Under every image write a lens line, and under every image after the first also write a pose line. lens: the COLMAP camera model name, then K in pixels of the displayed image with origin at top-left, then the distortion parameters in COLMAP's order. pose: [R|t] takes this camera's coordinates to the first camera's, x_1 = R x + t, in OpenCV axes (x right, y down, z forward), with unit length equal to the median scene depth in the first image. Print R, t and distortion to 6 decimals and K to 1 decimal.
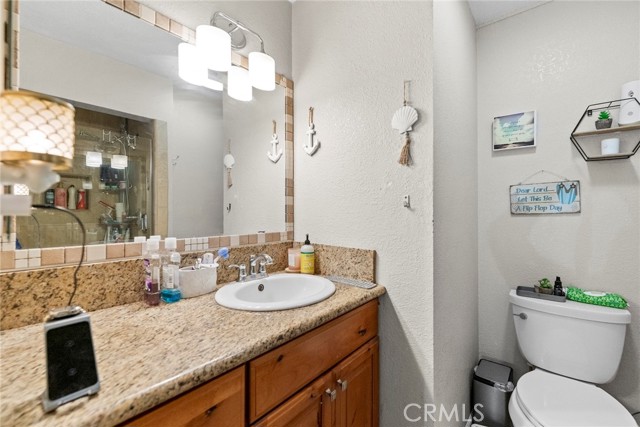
lens RADIAL K [[261.6, 0, 319.4], [0, 261.6, 209.1], [0, 0, 1]] dist [-0.000186, -0.000090]
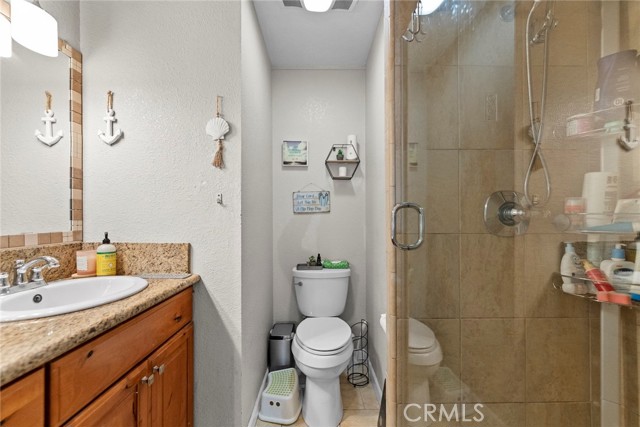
lens RADIAL K [[261.6, 0, 319.4], [0, 261.6, 209.1], [0, 0, 1]] dist [-0.000186, -0.000090]
pose [[0.751552, 0.014113, 0.659523, -0.090245], [0.003022, 0.999687, -0.024835, 0.041932], [-0.659667, 0.020658, 0.751274, -0.151815]]
